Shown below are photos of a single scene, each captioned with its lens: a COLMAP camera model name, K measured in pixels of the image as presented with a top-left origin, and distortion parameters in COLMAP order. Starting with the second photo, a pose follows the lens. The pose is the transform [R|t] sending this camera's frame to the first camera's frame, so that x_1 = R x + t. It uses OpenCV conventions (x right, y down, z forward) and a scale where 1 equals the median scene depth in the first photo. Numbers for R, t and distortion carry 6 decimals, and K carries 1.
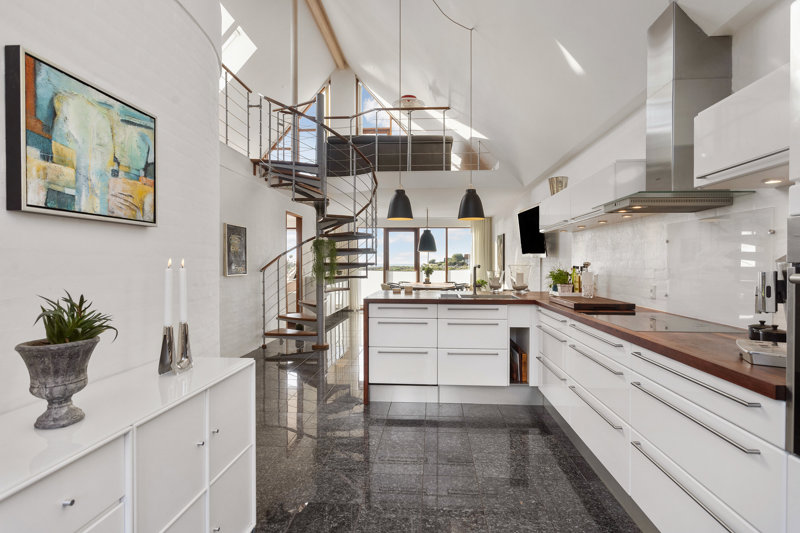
lens RADIAL K [[405.1, 0, 400.8], [0, 405.1, 265.6], [0, 0, 1]] dist [-0.021817, 0.002379]
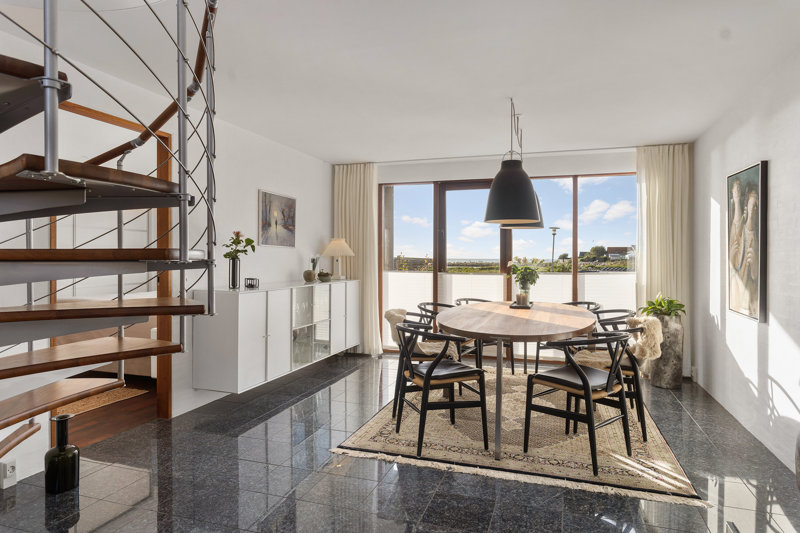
lens RADIAL K [[505.1, 0, 400.1], [0, 505.1, 261.4], [0, 0, 1]] dist [0.001053, -0.000009]
pose [[0.973222, 0.010853, -0.229610, 0.055931], [-0.010806, 0.999941, 0.001462, -0.000425], [0.229612, 0.001058, 0.973282, 0.429165]]
